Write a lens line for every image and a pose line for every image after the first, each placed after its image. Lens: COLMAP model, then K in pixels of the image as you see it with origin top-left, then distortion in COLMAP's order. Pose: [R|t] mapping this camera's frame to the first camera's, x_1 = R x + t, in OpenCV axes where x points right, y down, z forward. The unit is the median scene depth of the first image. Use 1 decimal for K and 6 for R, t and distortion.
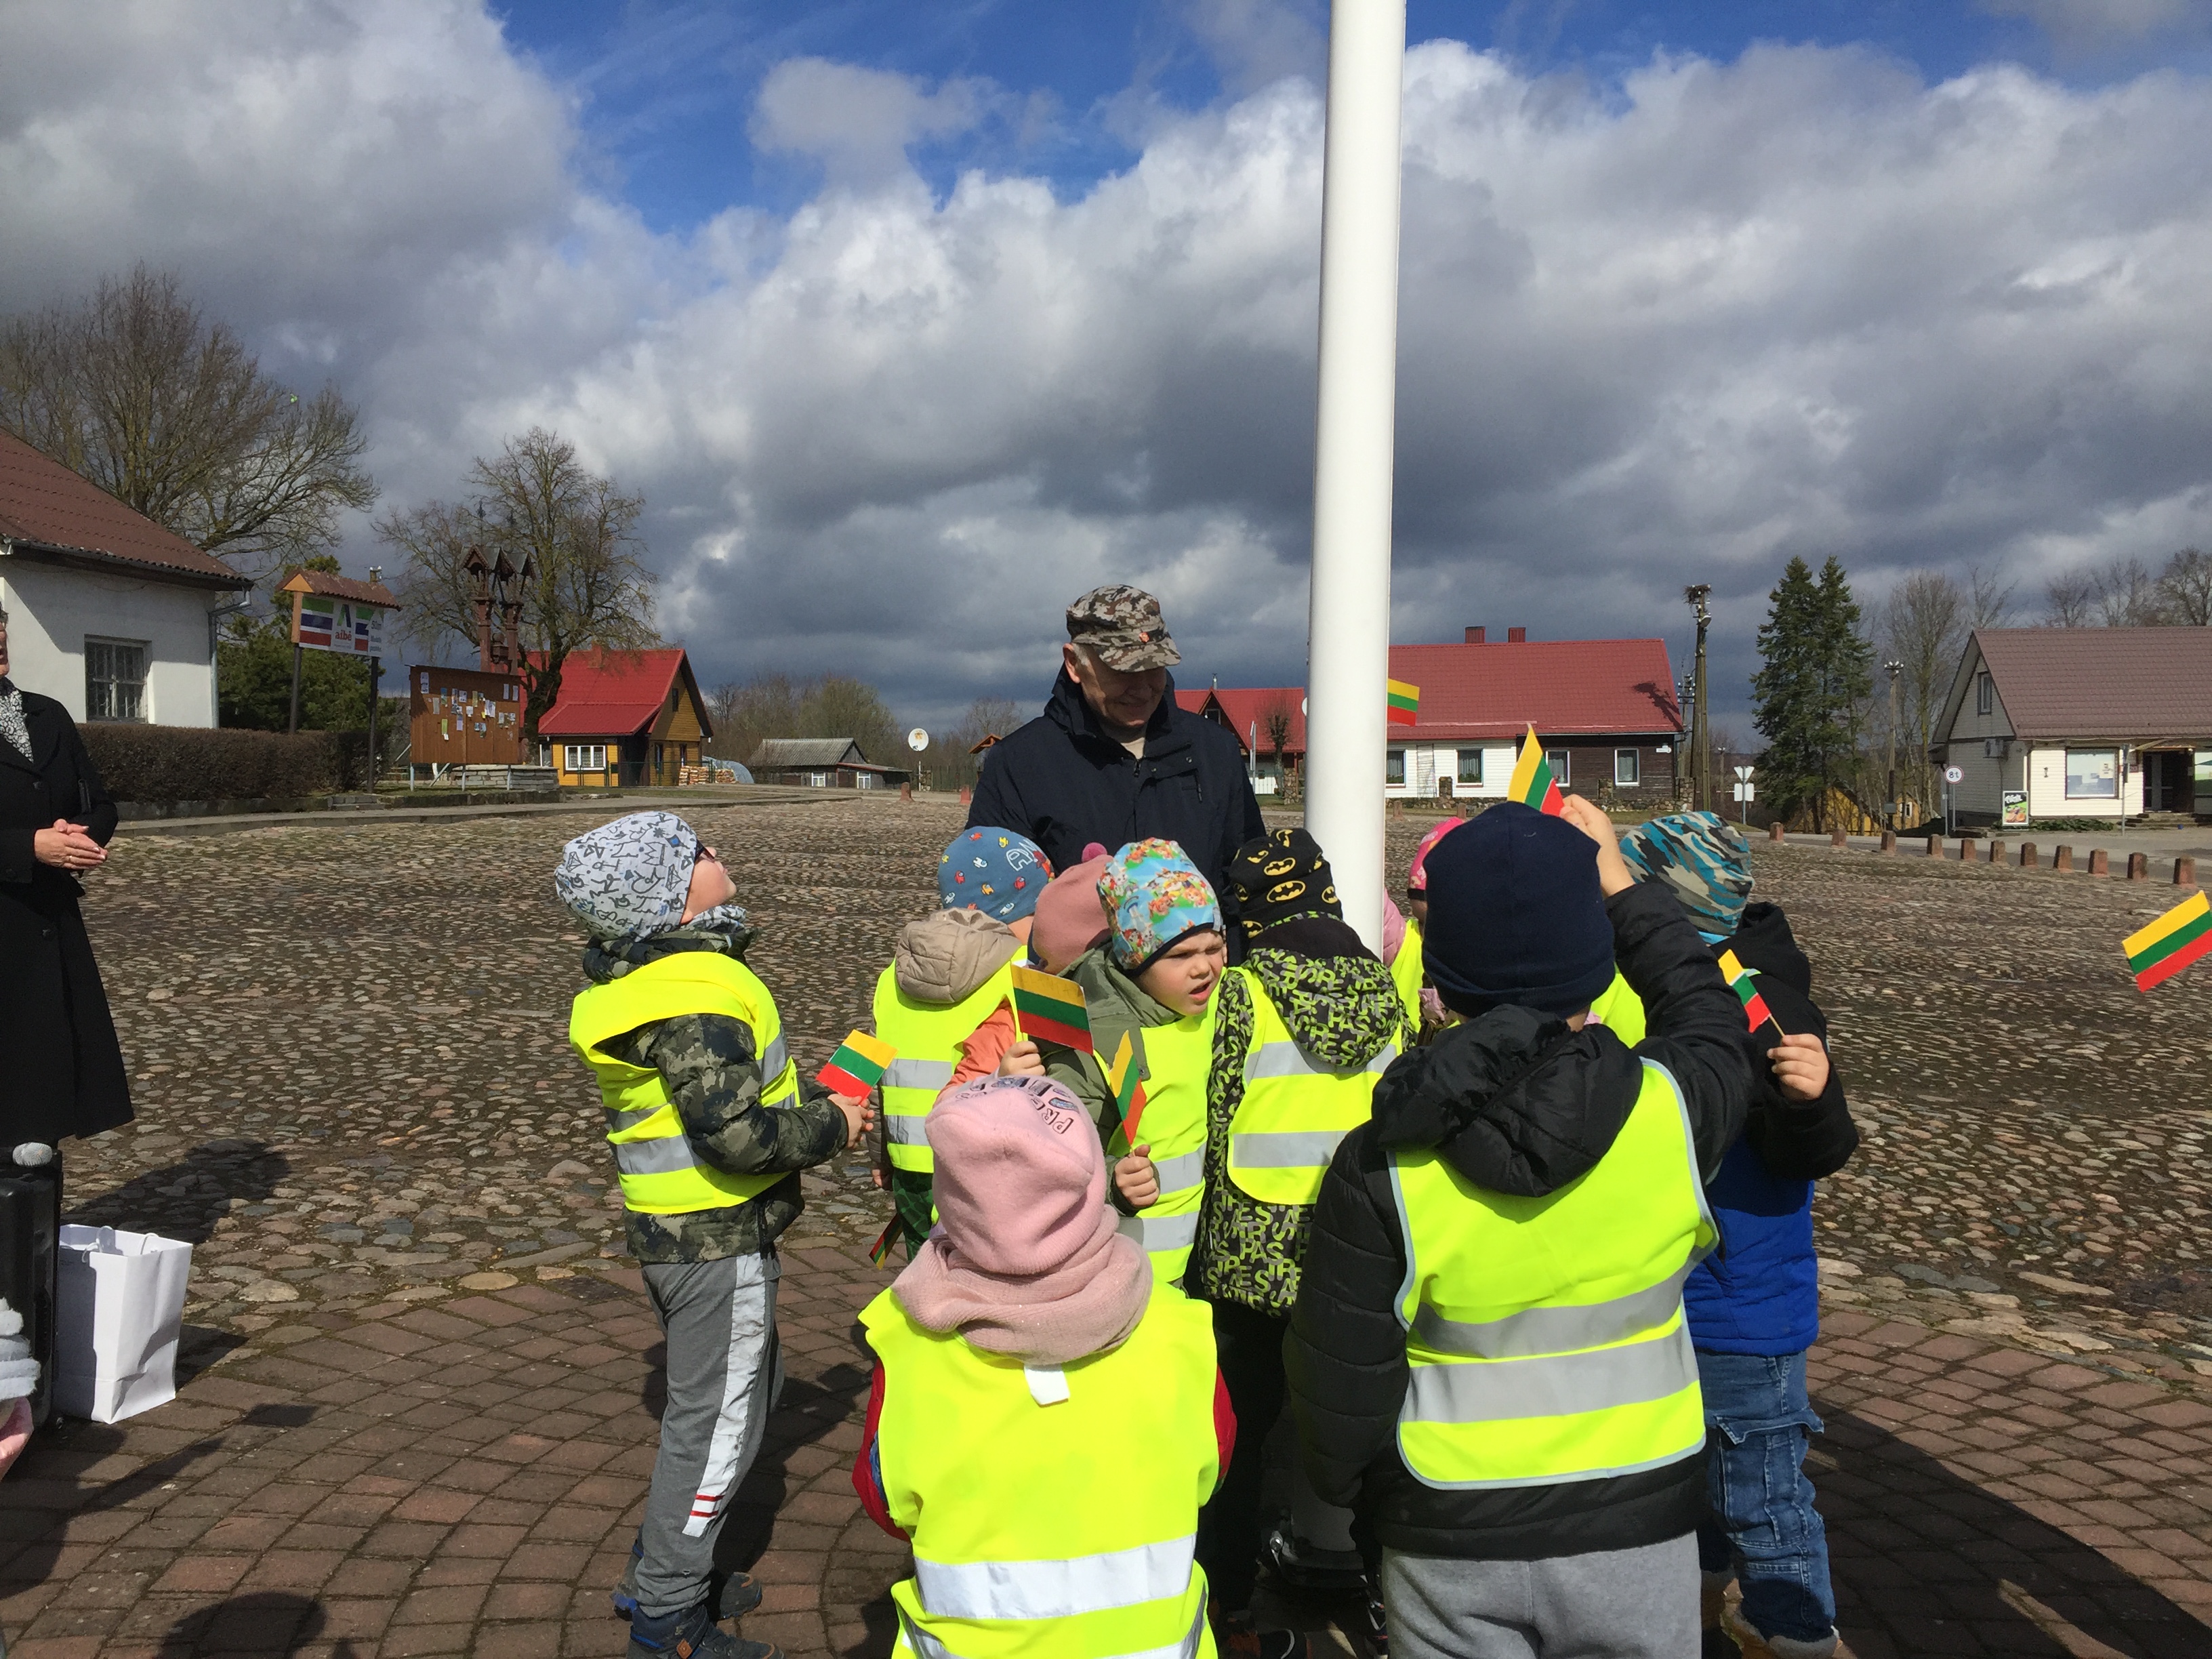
lens RADIAL K [[1872.9, 0, 1082.7], [0, 1872.9, 827.4], [0, 0, 1]] dist [0.084875, -0.112778]
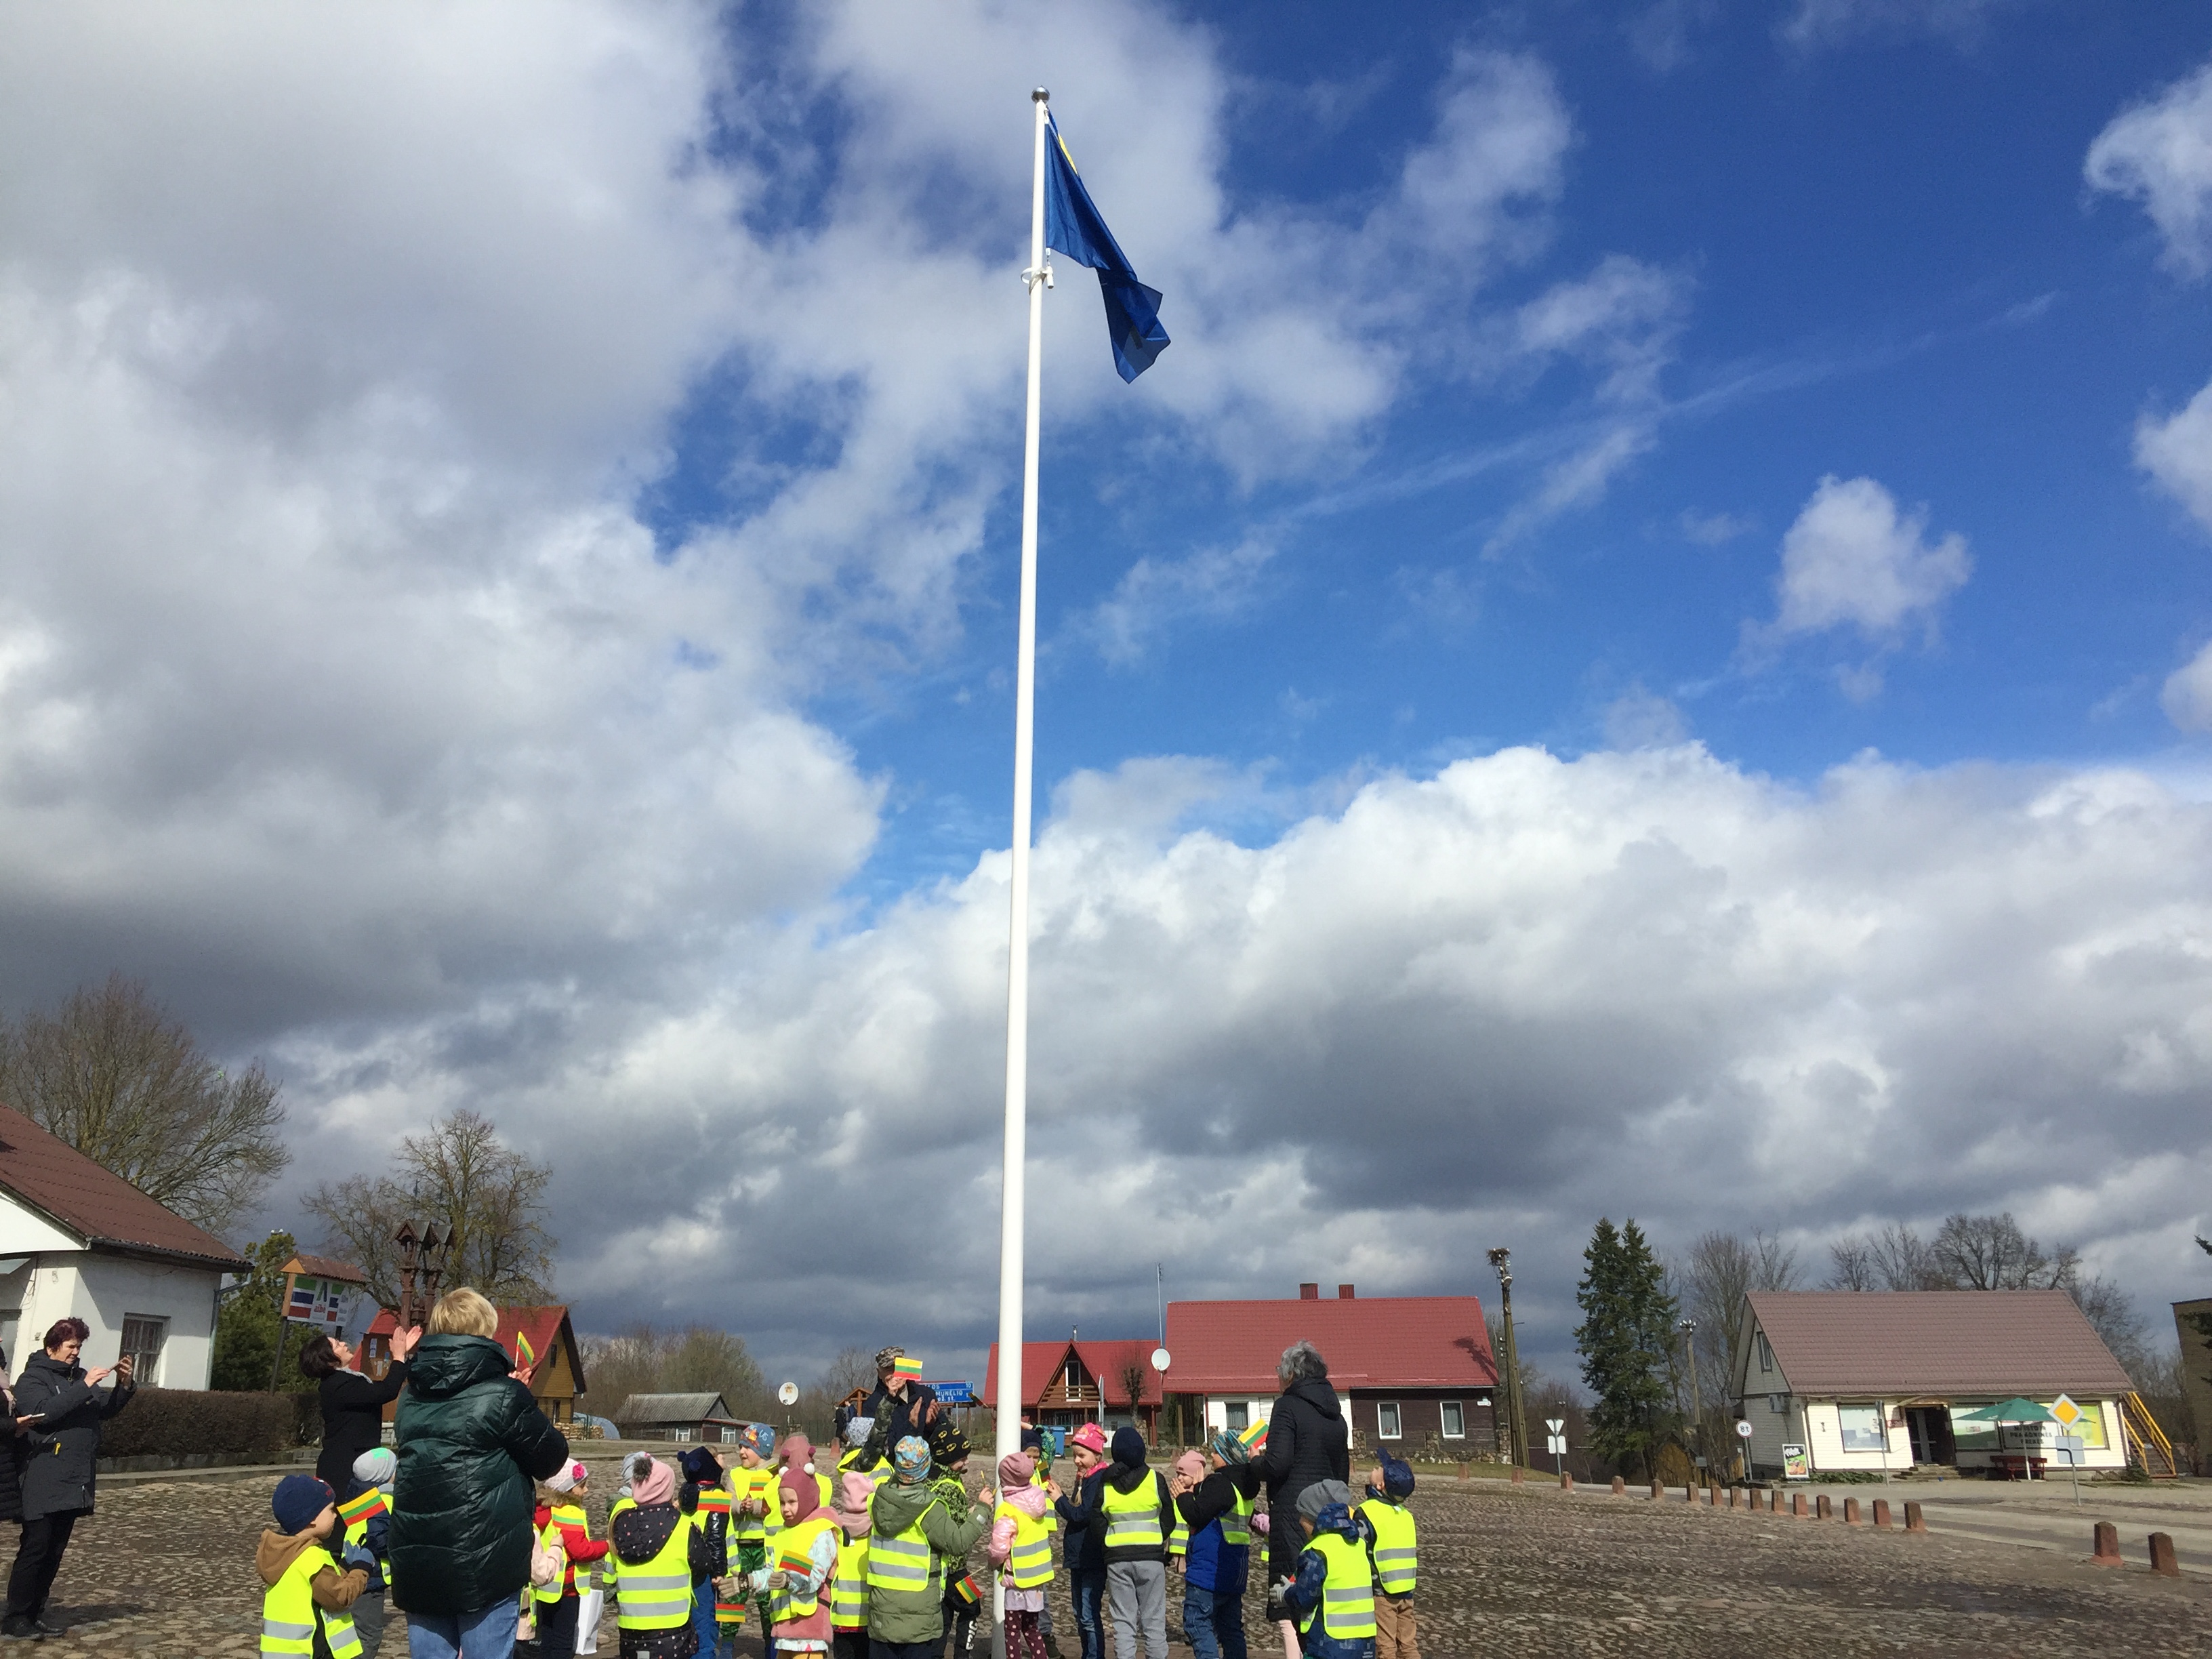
lens RADIAL K [[1885.2, 0, 1070.5], [0, 1885.2, 882.1], [0, 0, 1]] dist [0.101365, -0.153458]
pose [[0.998078, 0.013938, 0.060386, 0.001724], [0.005084, 0.952684, -0.303921, 0.005038], [-0.061765, 0.303644, 0.950781, -0.119765]]
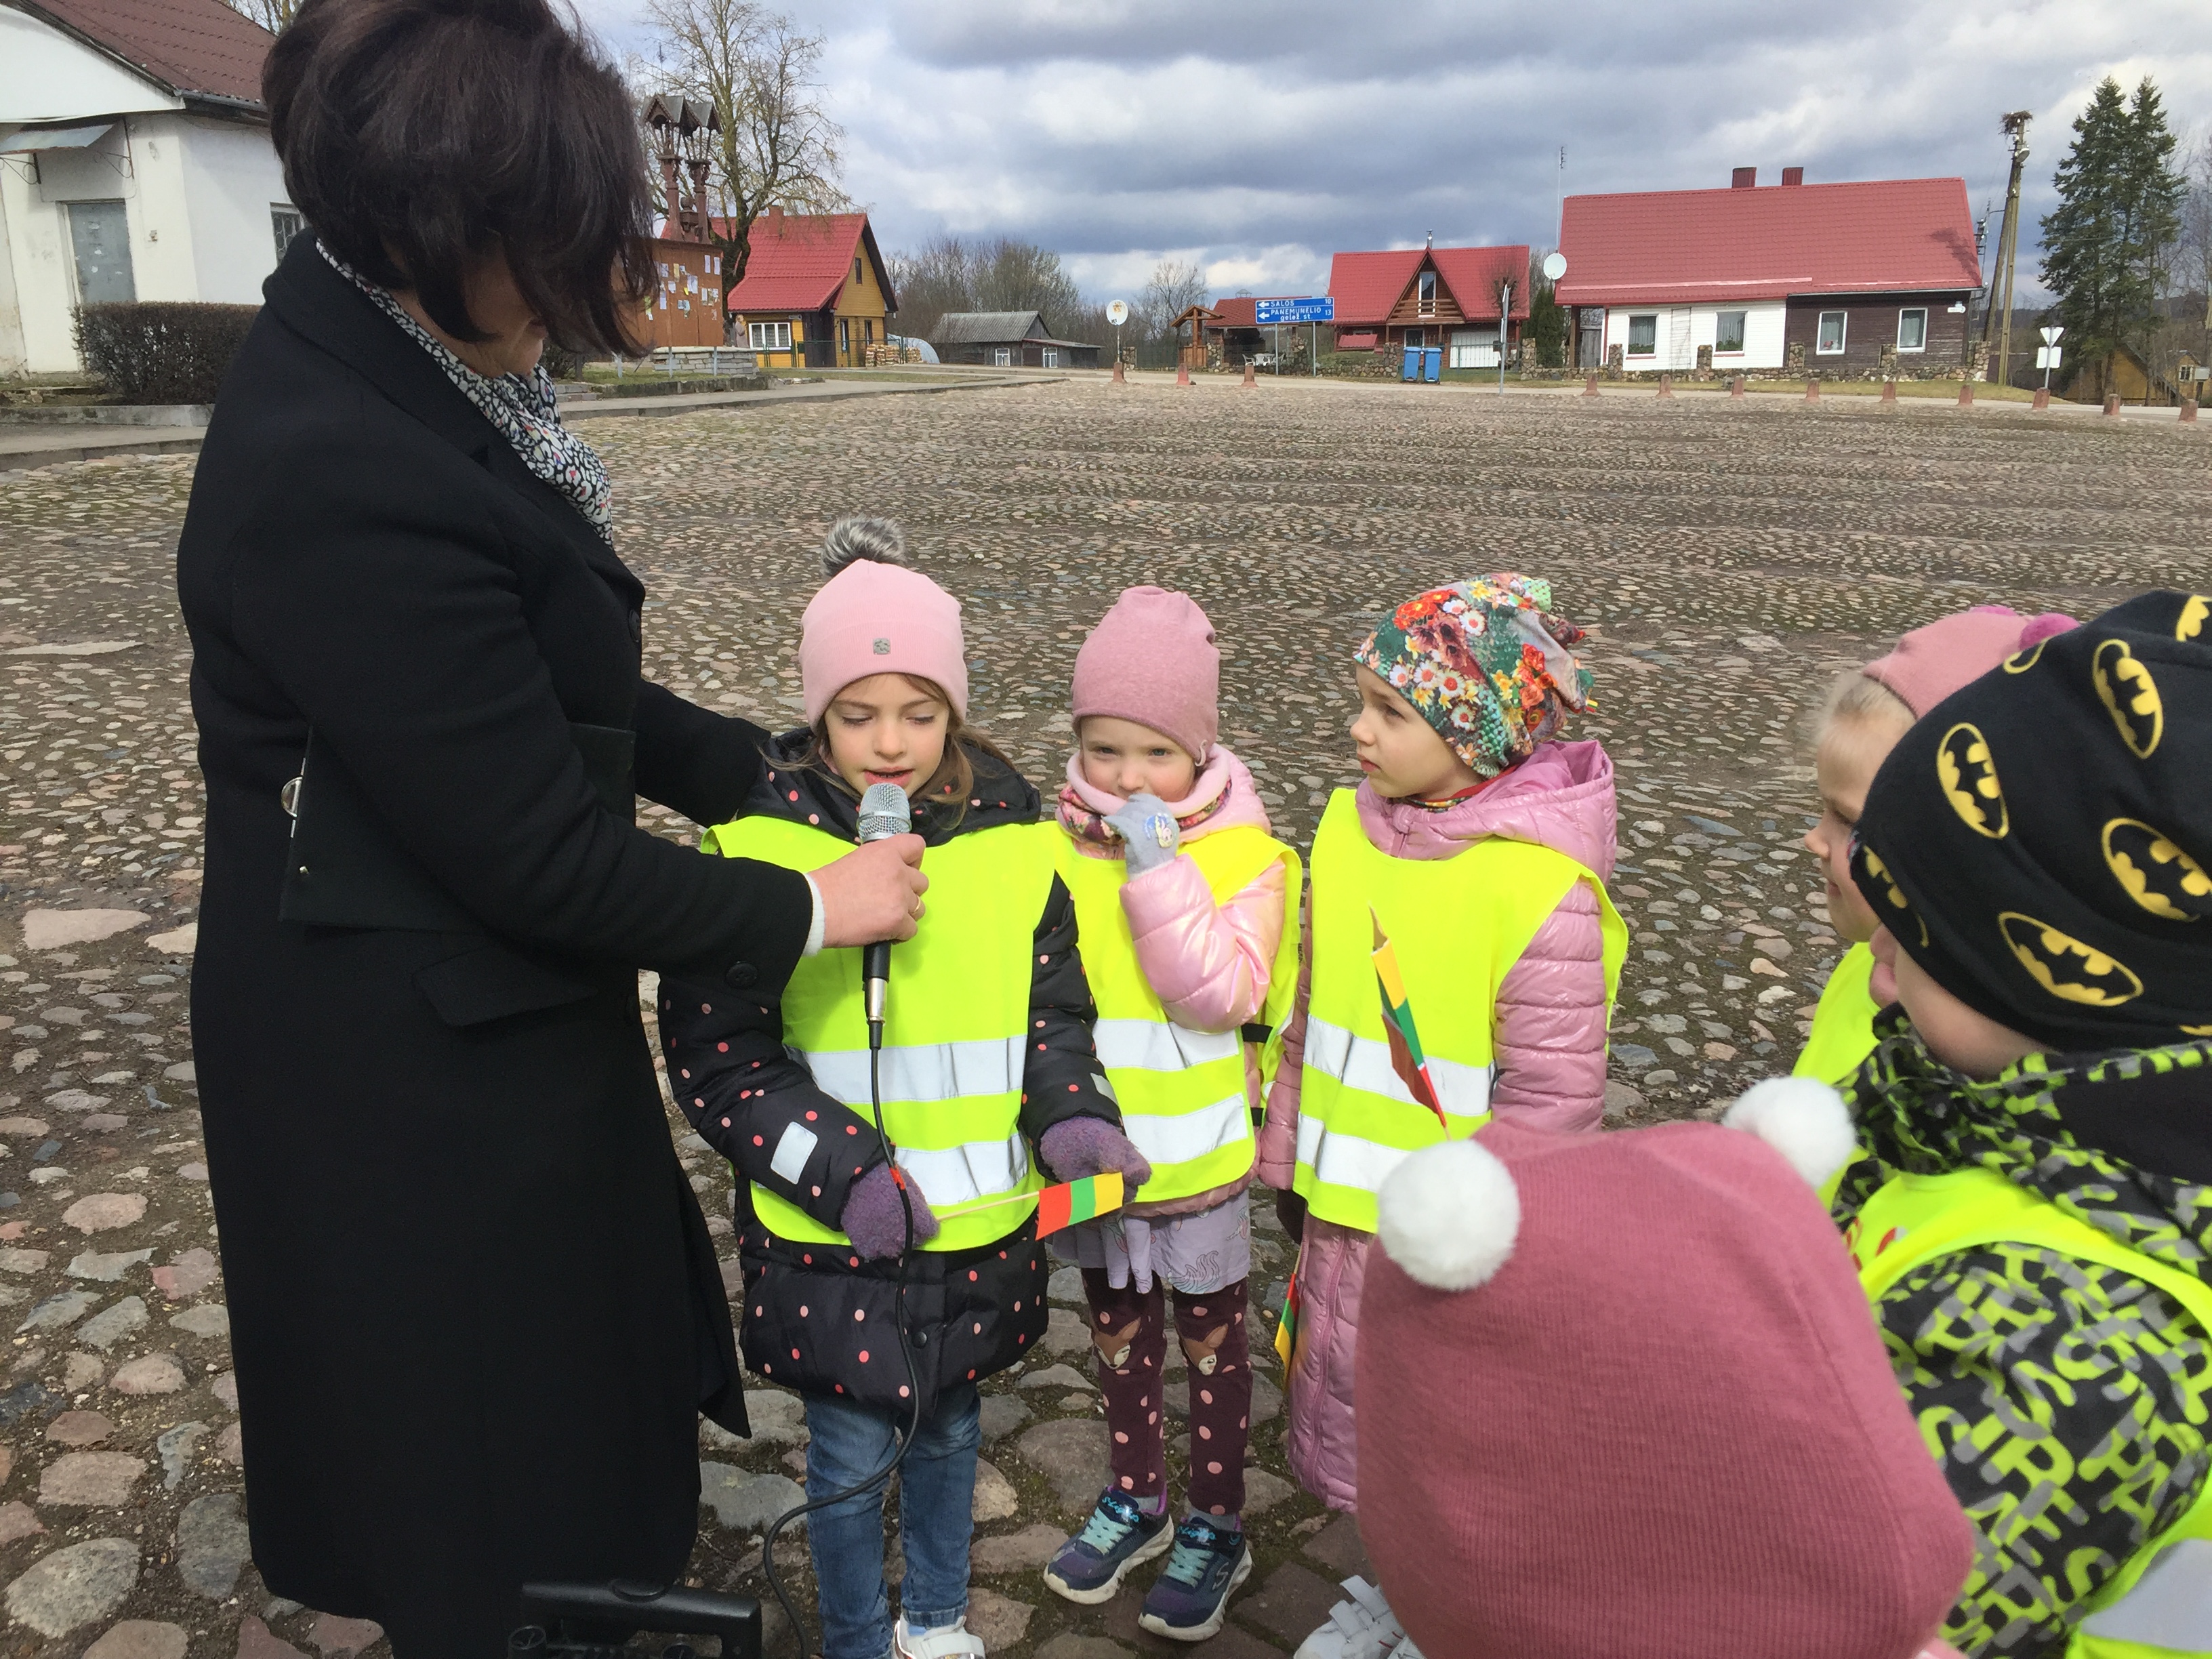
lens RADIAL K [[1872.9, 0, 1082.7], [0, 1872.9, 827.4], [0, 0, 1]] dist [0.084875, -0.112778]
pose [[0.996240, 0.010807, -0.085955, -0.025227], [0.008344, 0.975606, 0.219370, -0.003025], [0.086229, -0.219263, 0.971848, 0.039173]]
